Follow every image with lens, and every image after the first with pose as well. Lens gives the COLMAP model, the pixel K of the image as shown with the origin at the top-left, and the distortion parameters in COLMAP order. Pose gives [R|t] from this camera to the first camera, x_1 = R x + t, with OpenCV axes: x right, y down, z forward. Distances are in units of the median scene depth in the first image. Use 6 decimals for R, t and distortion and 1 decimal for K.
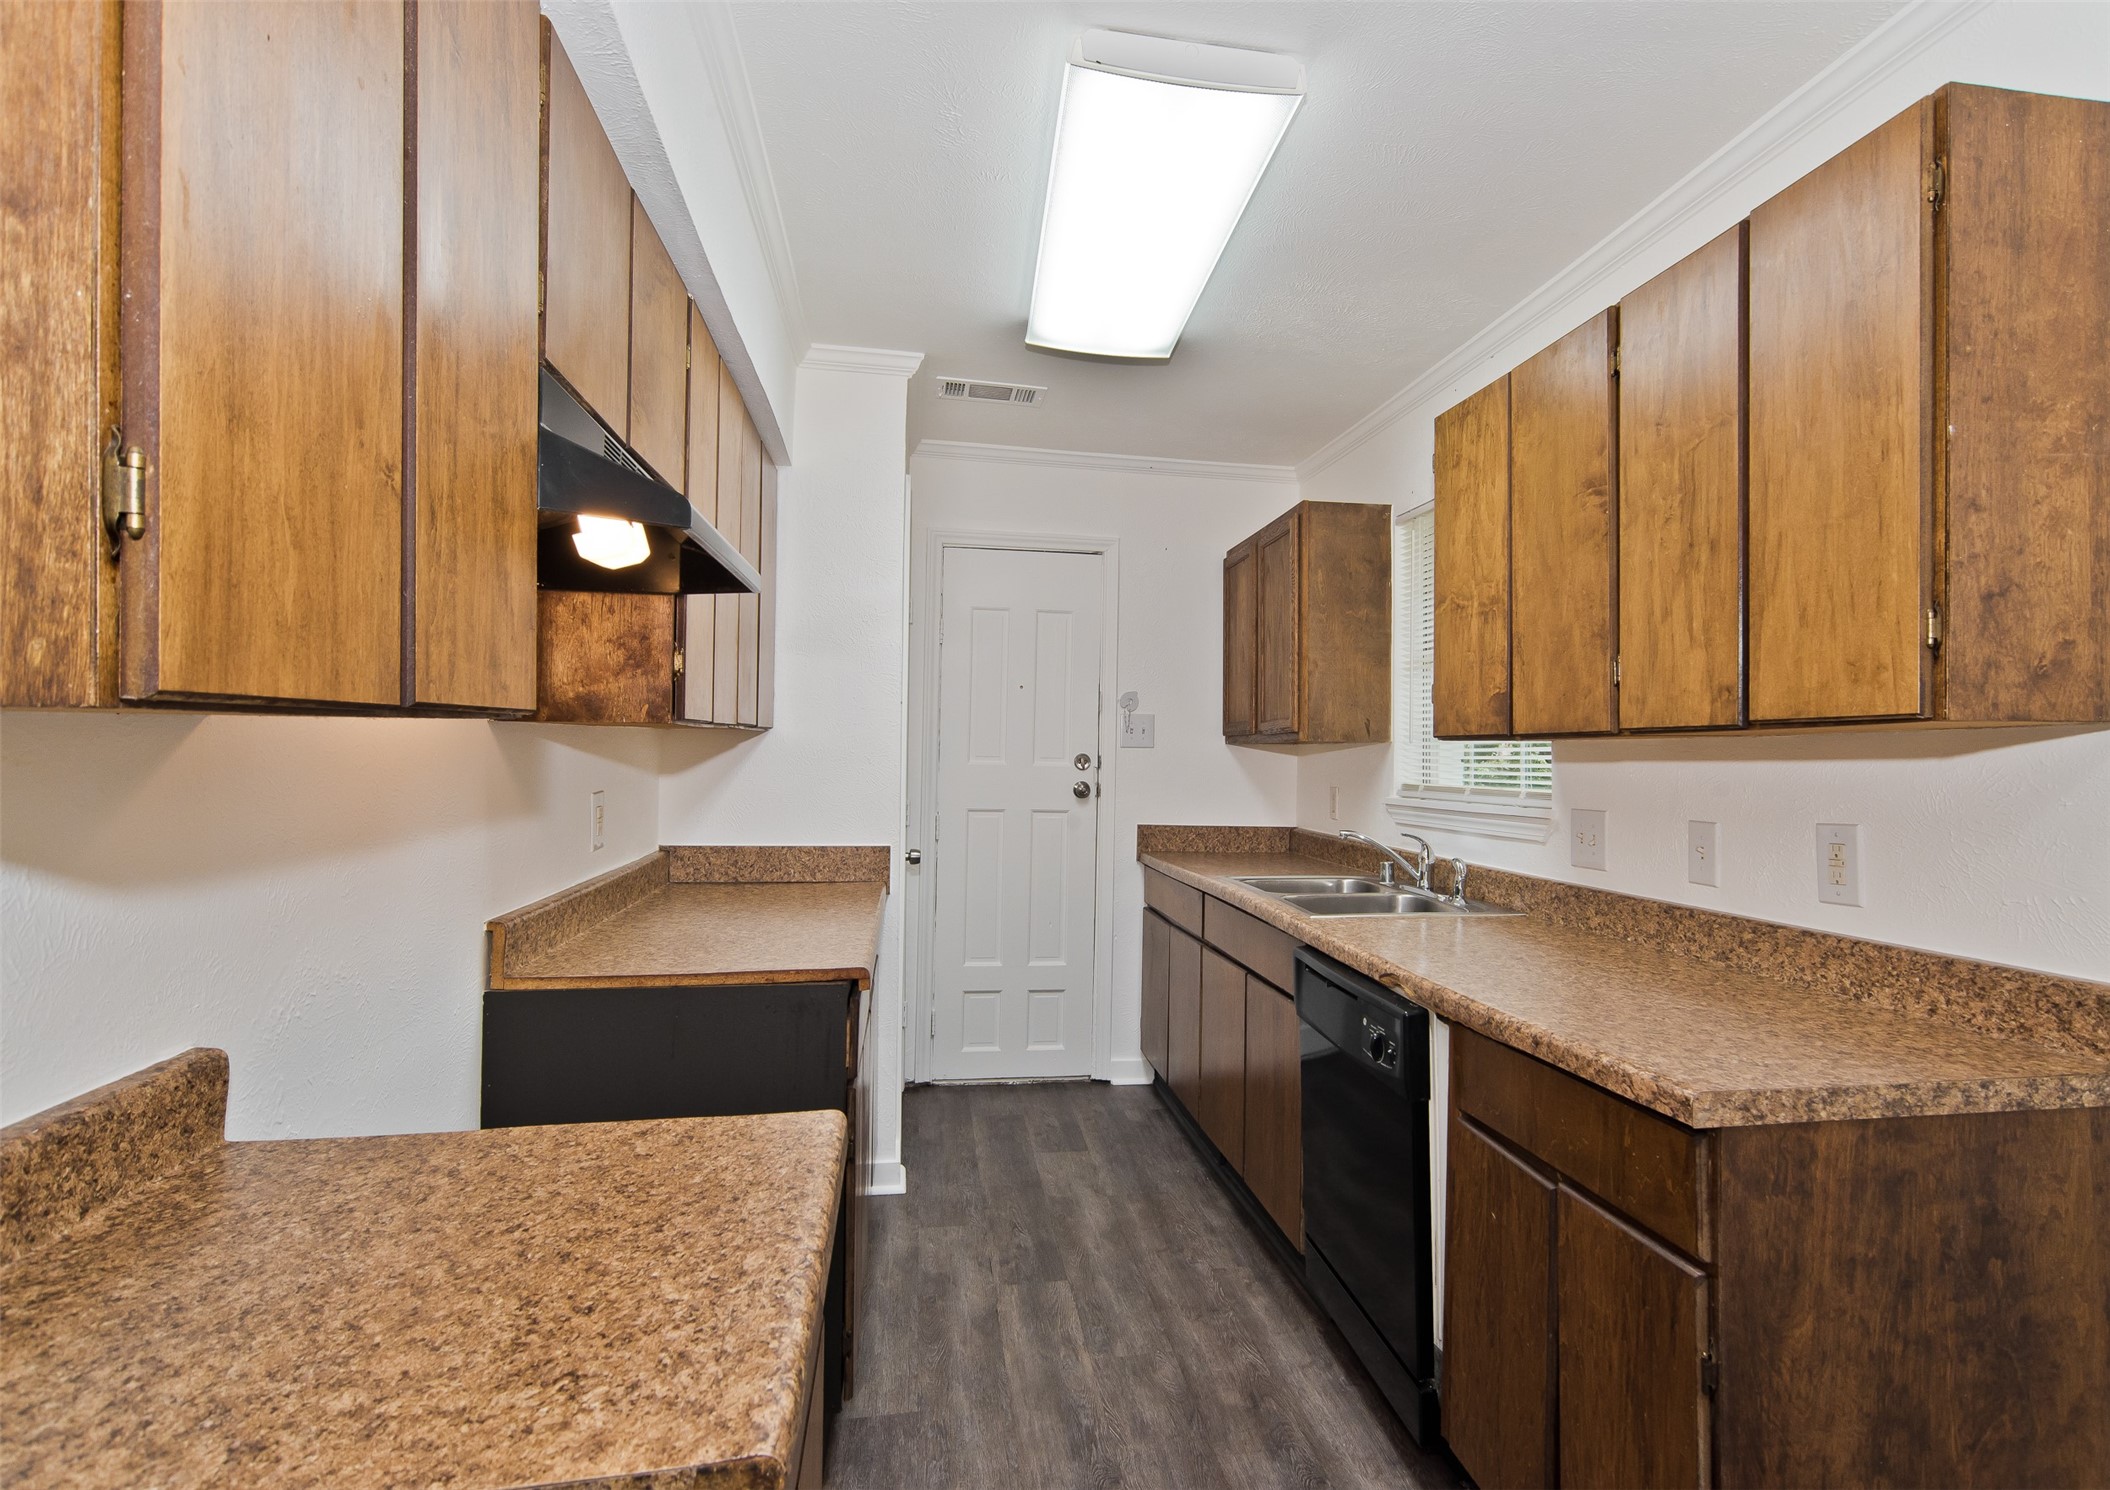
lens RADIAL K [[1104.5, 0, 1124.1], [0, 1104.5, 746.6], [0, 0, 1]] dist [-0.001175, 0.003301]
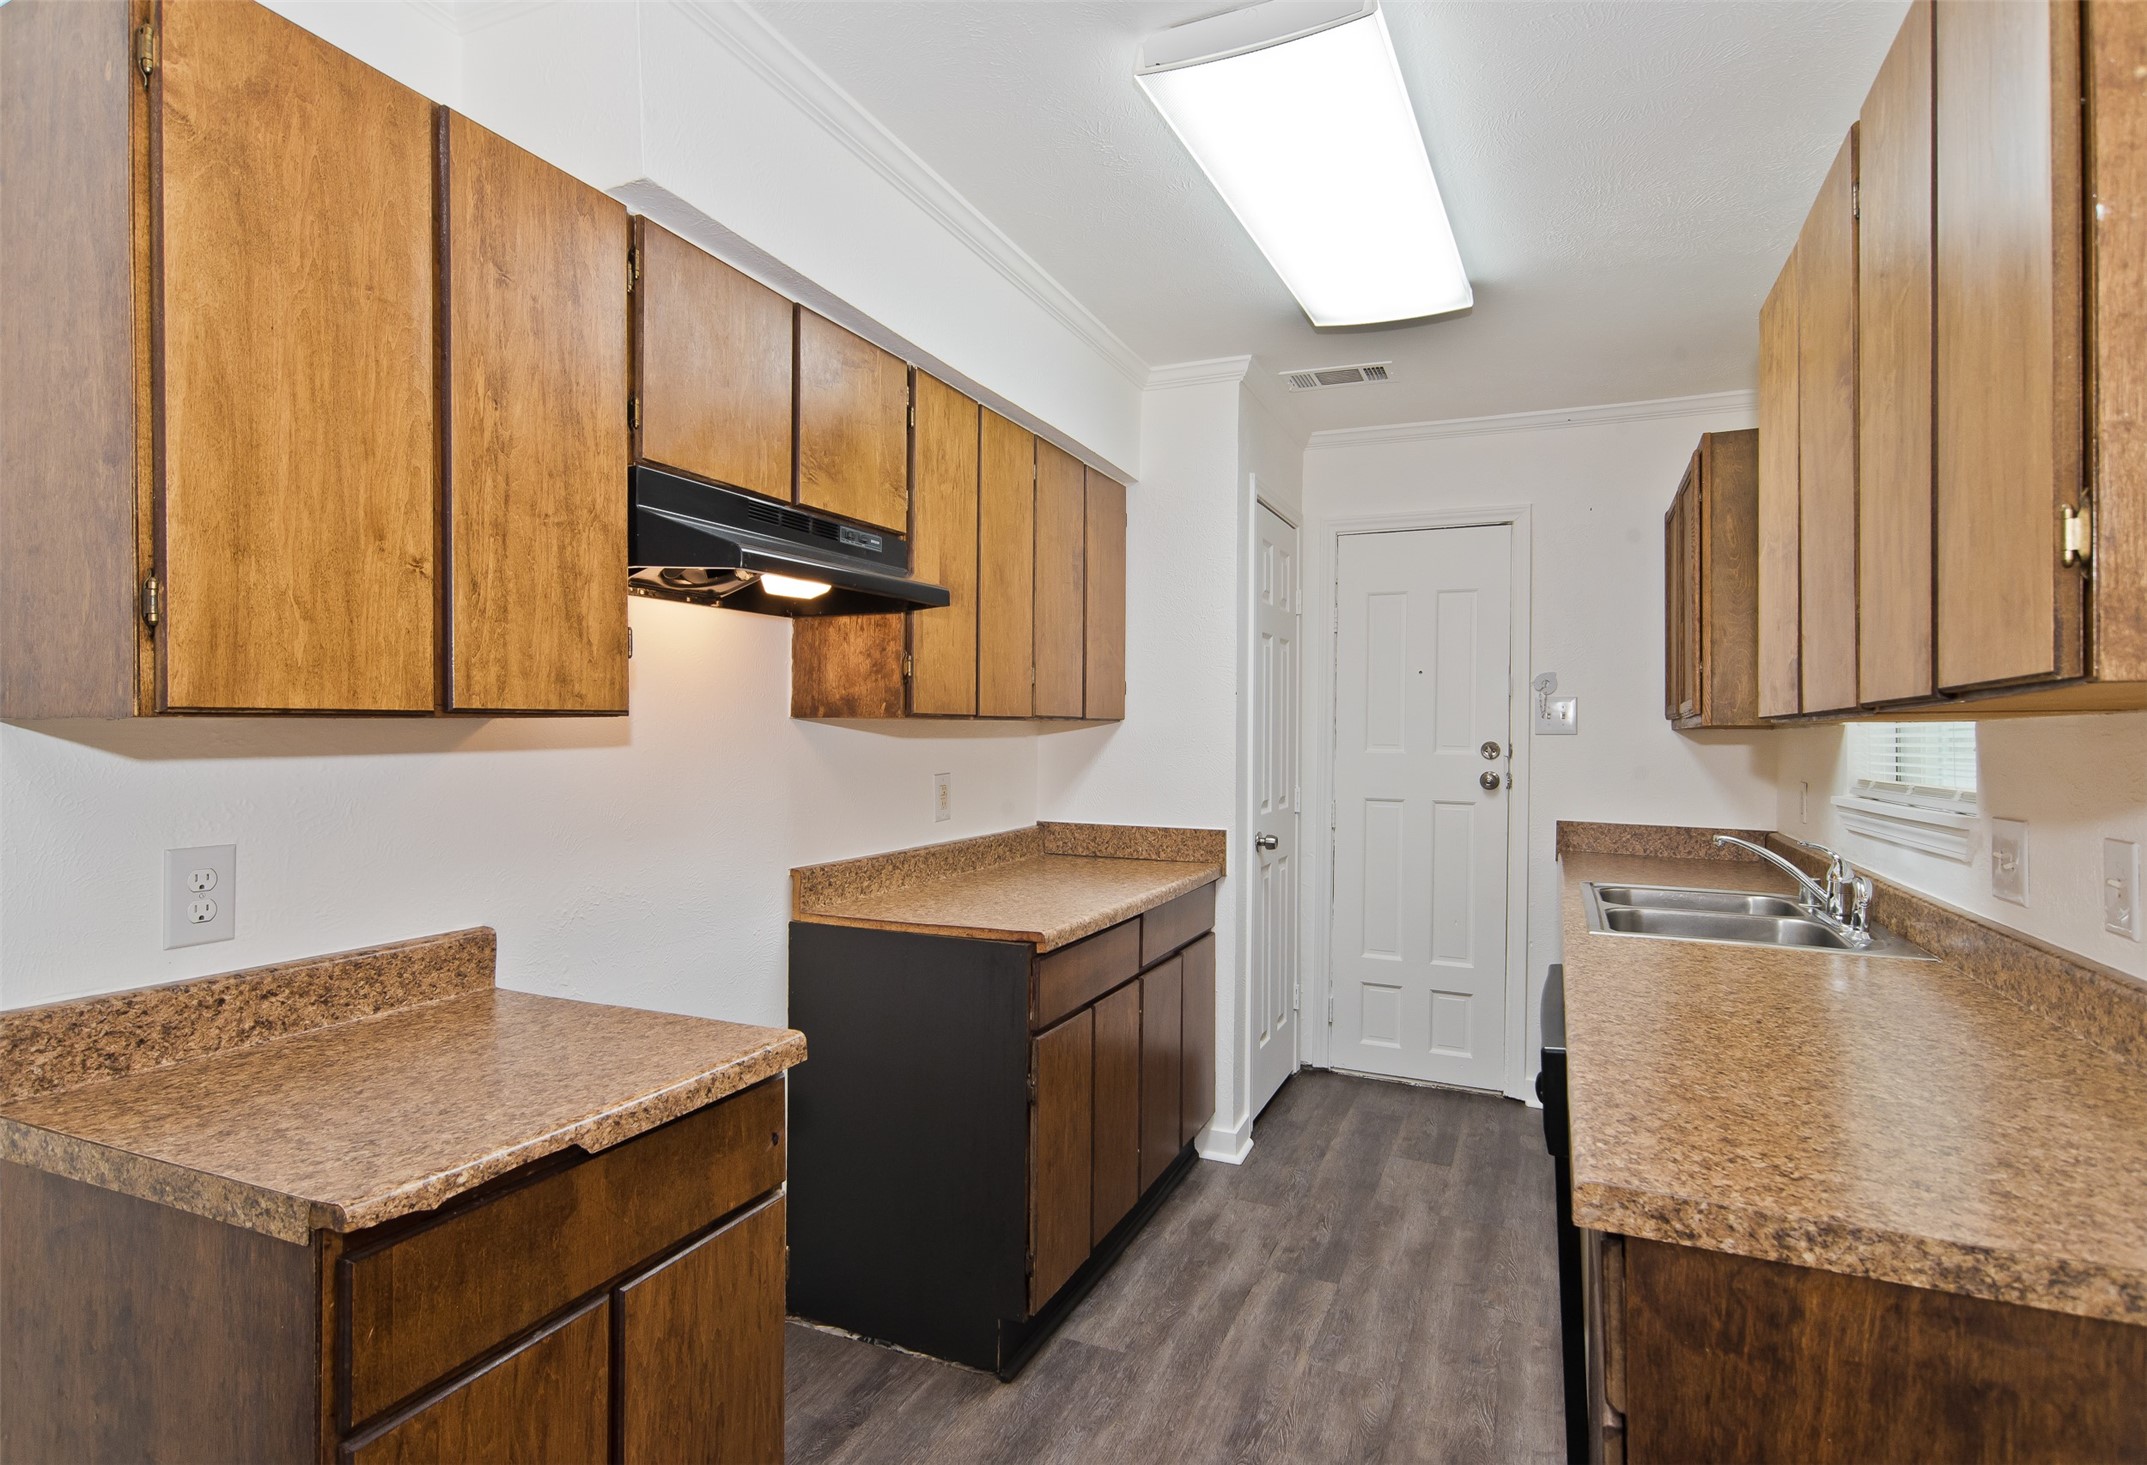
lens RADIAL K [[1083.0, 0, 1060.3], [0, 1083.0, 733.2], [0, 0, 1]] dist [-0.001128, 0.000981]
pose [[0.816065, -0.007599, -0.577910, 0.440680], [0.005946, 0.999971, -0.004752, 0.003438], [0.577929, 0.000441, 0.816087, 0.120217]]
